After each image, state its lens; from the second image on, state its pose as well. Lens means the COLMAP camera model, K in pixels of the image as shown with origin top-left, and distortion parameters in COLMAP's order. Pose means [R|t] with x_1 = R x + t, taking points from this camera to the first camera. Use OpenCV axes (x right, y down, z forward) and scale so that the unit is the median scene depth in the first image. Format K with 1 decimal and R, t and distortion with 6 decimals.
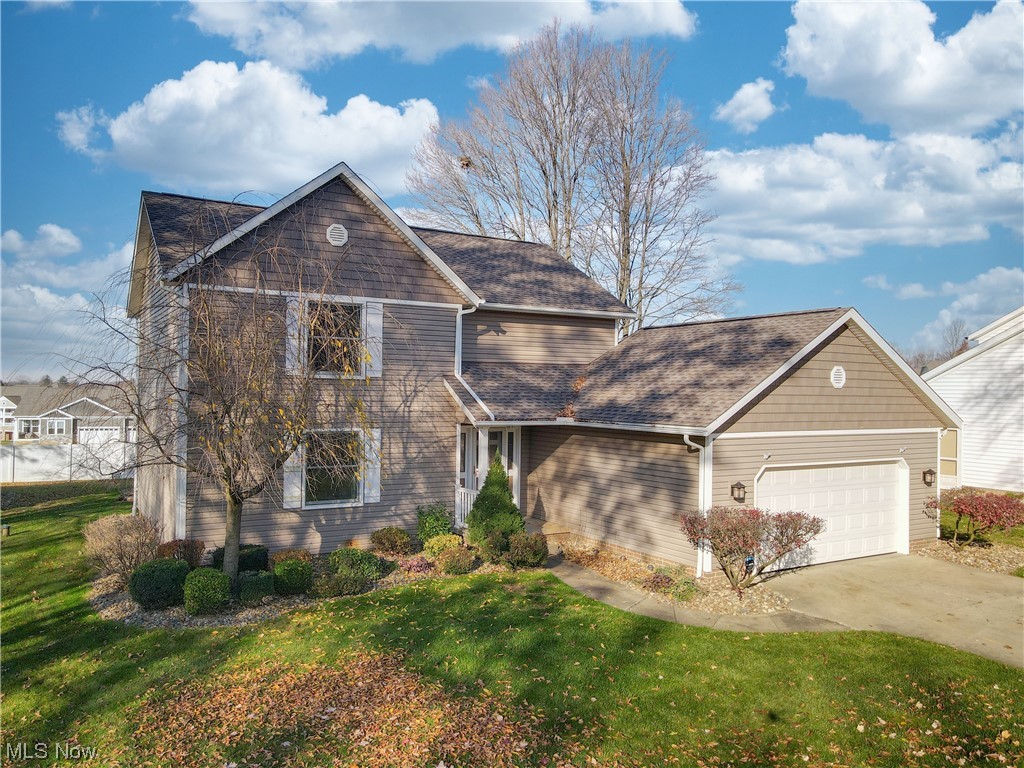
lens RADIAL K [[729.8, 0, 514.2], [0, 729.8, 389.6], [0, 0, 1]] dist [0.005970, 0.001337]
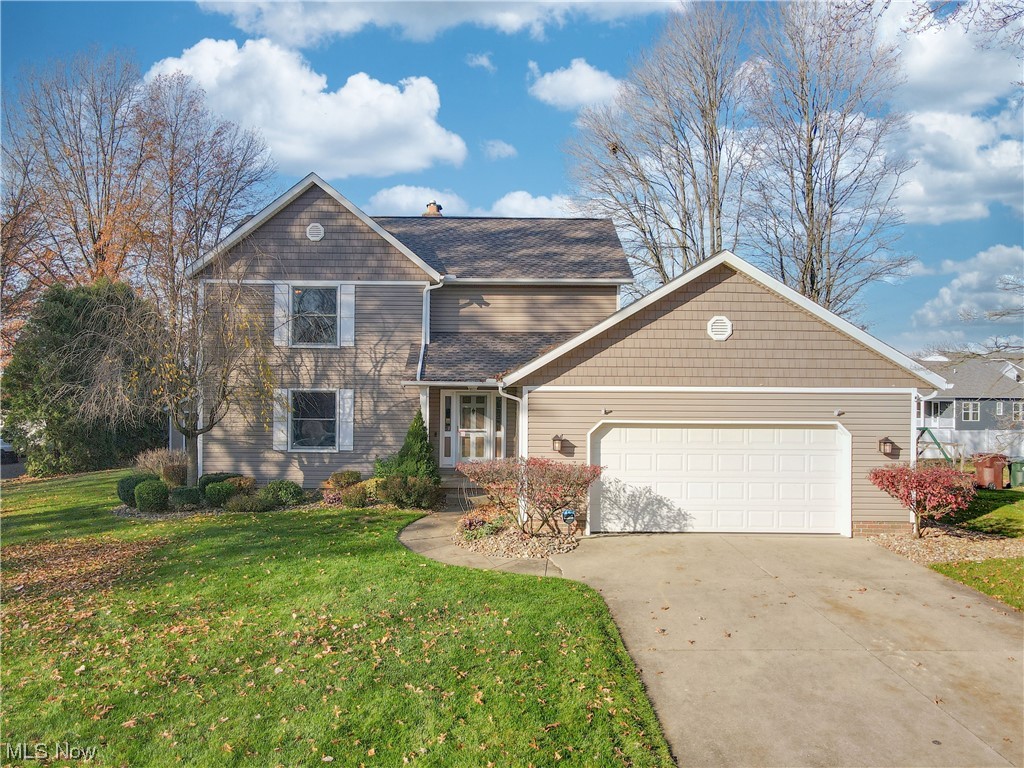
lens RADIAL K [[729.8, 0, 514.2], [0, 729.8, 389.6], [0, 0, 1]] dist [0.005970, 0.001337]
pose [[0.873320, -0.003978, -0.487131, 0.634552], [0.006398, 0.999974, 0.003305, 0.052173], [0.487105, -0.006003, 0.873323, 0.081376]]
